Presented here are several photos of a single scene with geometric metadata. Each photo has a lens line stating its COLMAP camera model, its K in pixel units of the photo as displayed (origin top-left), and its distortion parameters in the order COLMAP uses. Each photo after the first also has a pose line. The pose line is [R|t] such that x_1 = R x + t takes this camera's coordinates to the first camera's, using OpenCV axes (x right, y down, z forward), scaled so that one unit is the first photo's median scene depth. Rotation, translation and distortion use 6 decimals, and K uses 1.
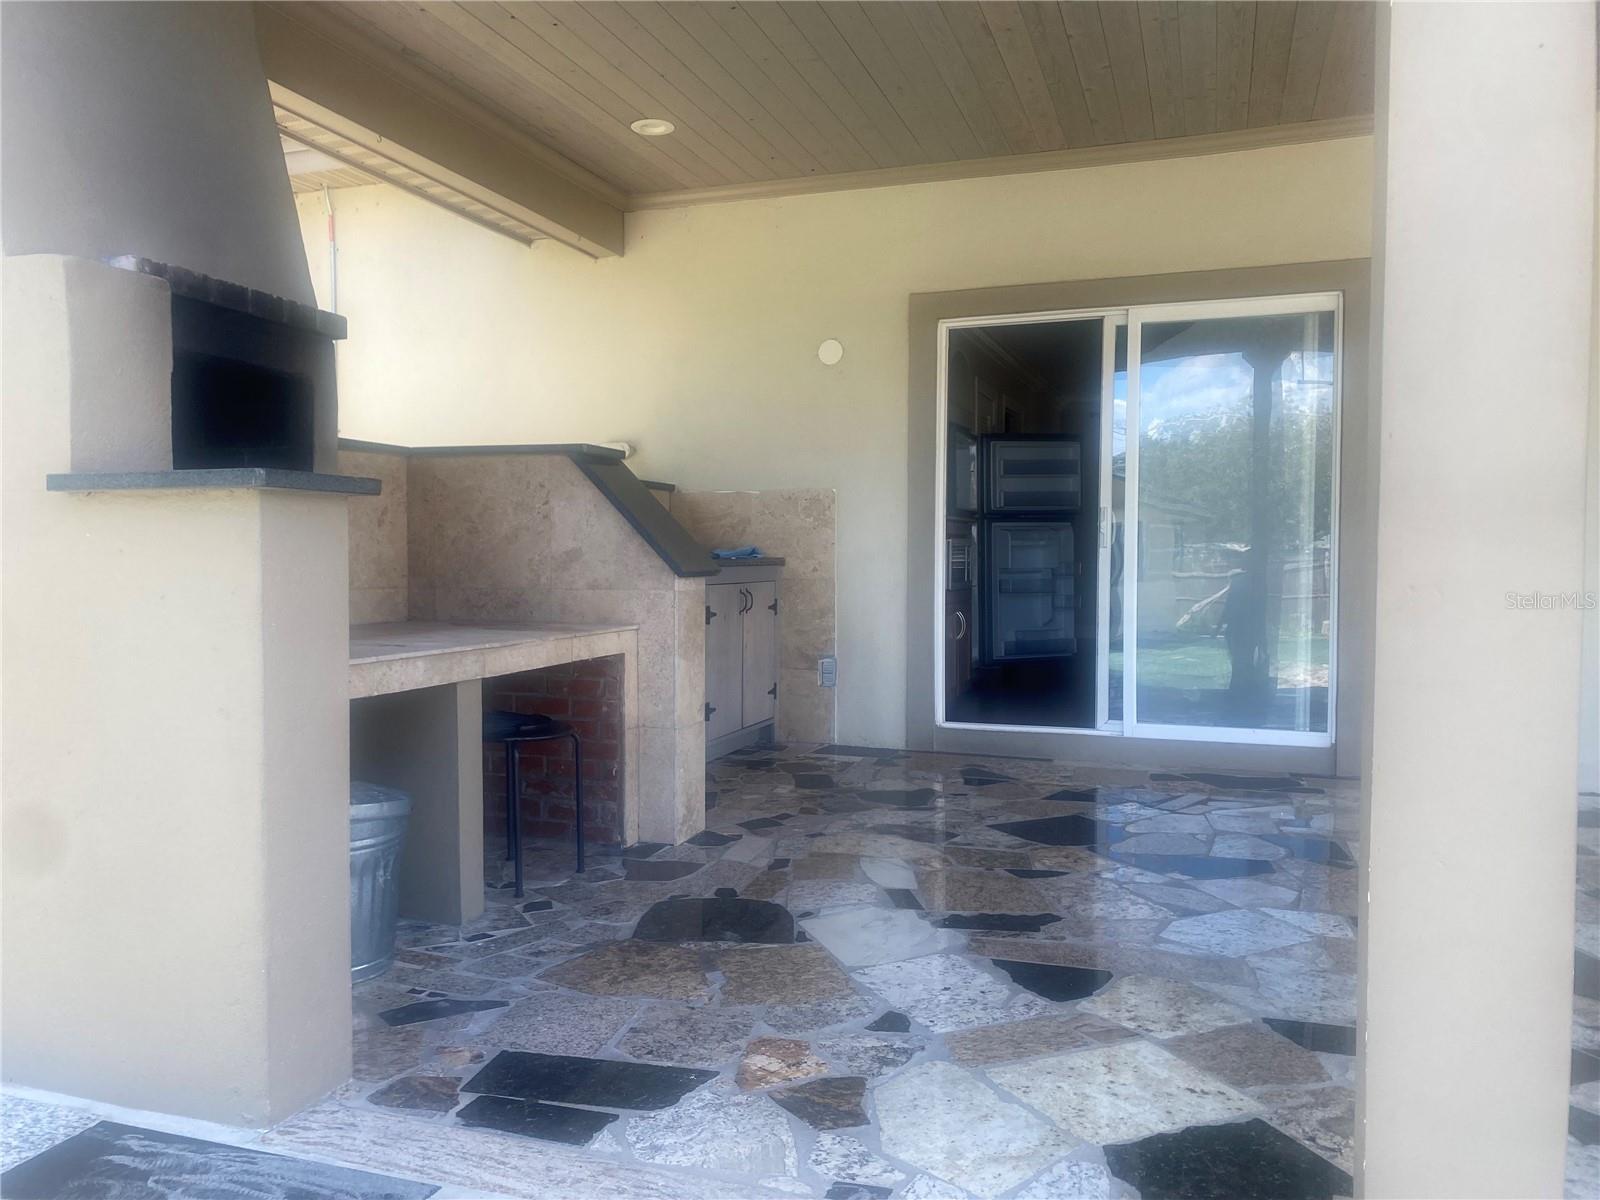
lens RADIAL K [[1210.6, 0, 773.1], [0, 1210.6, 588.5], [0, 0, 1]] dist [0.040794, -0.051814]
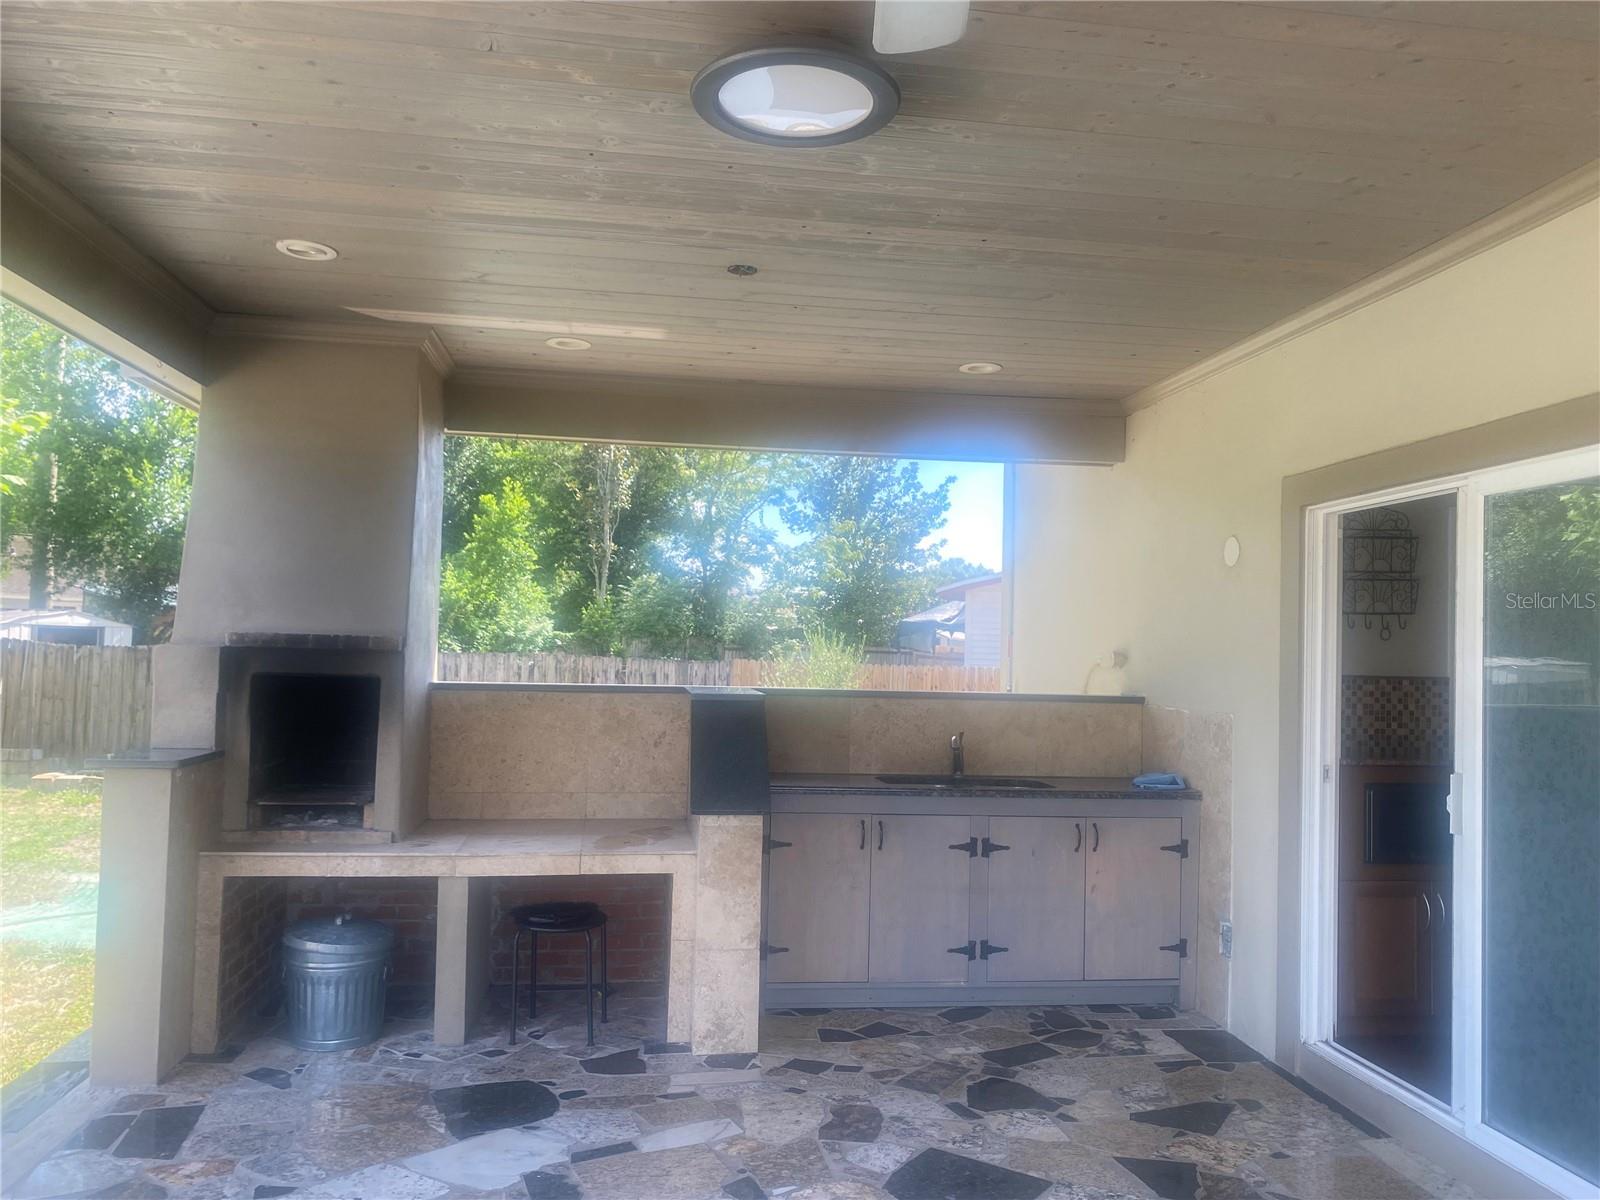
lens RADIAL K [[1210.6, 0, 796.3], [0, 1210.6, 600.8], [0, 0, 1]] dist [0.040794, -0.051814]
pose [[0.467504, -0.027018, -0.883578, 1.175261], [-0.047292, 0.997337, -0.055519, -0.181822], [0.882725, 0.067742, 0.464981, 0.630679]]
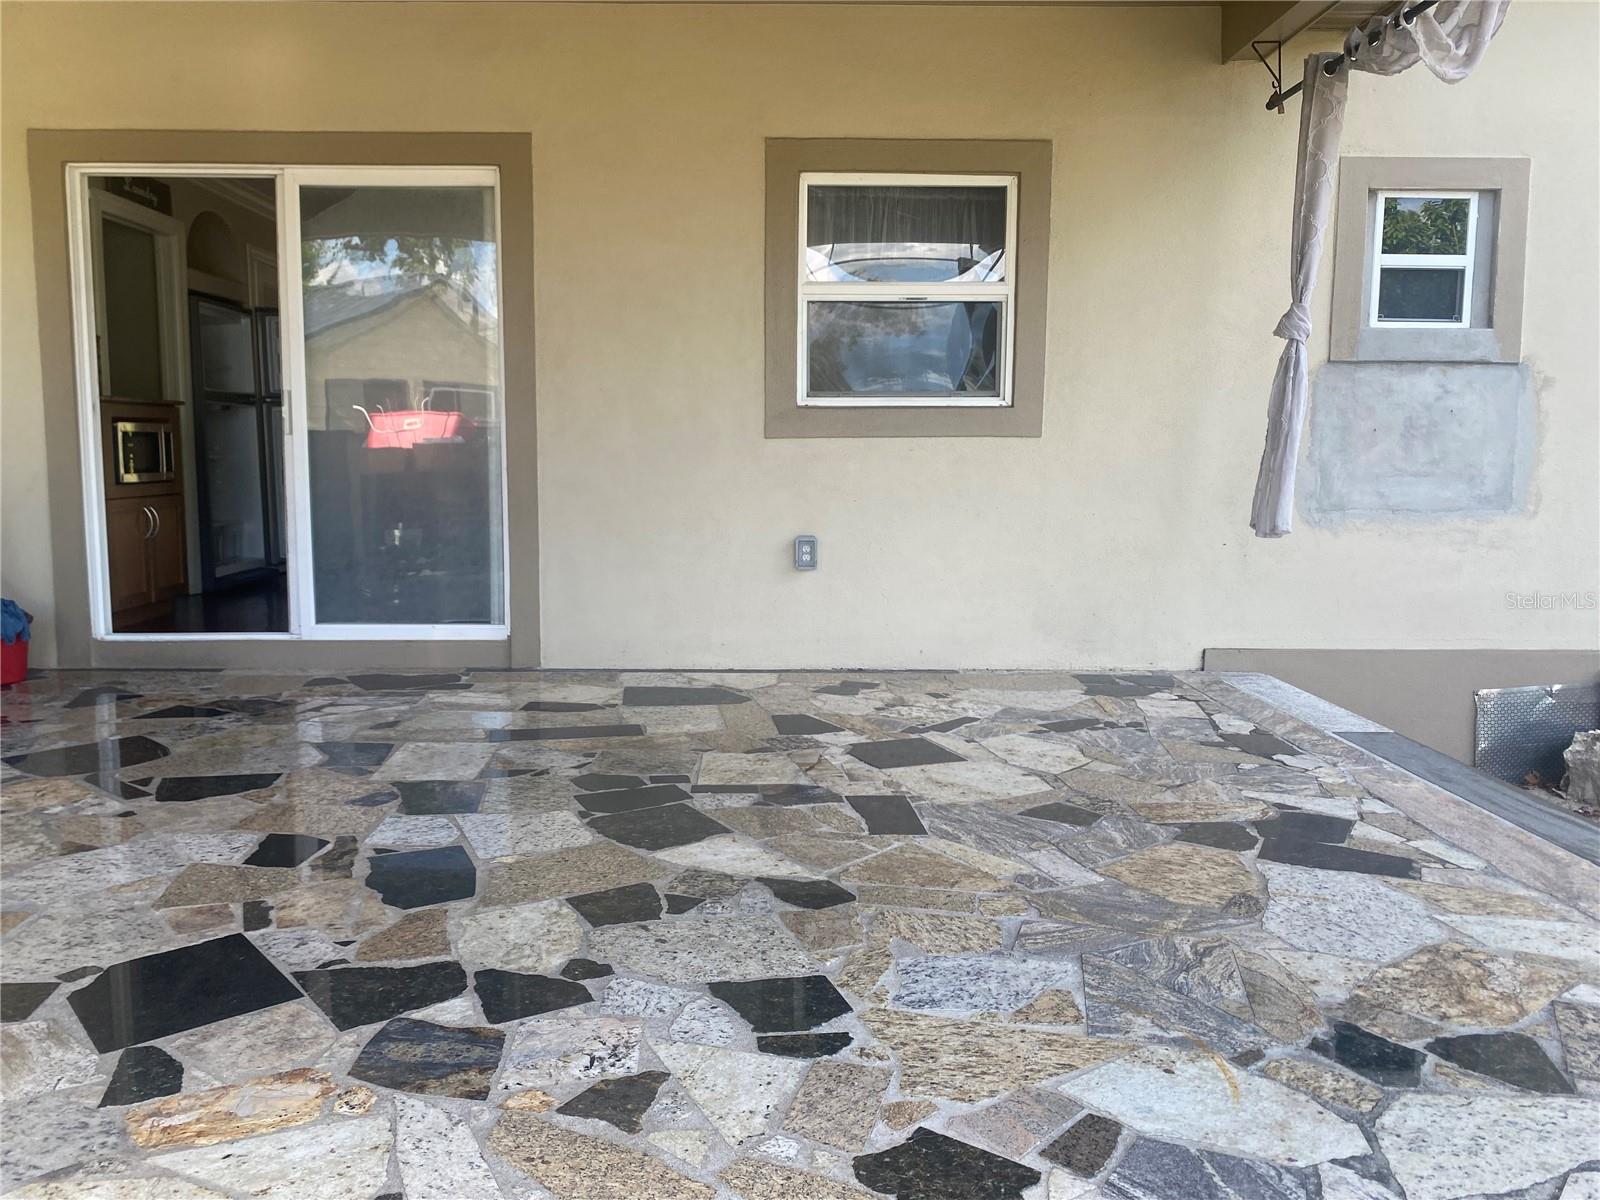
lens RADIAL K [[1210.6, 0, 793.2], [0, 1210.6, 590.4], [0, 0, 1]] dist [0.040794, -0.051814]
pose [[0.933638, -0.039324, 0.356053, 0.521416], [0.005913, 0.995513, 0.094443, -0.002898], [-0.358169, -0.086070, 0.929681, 0.002125]]
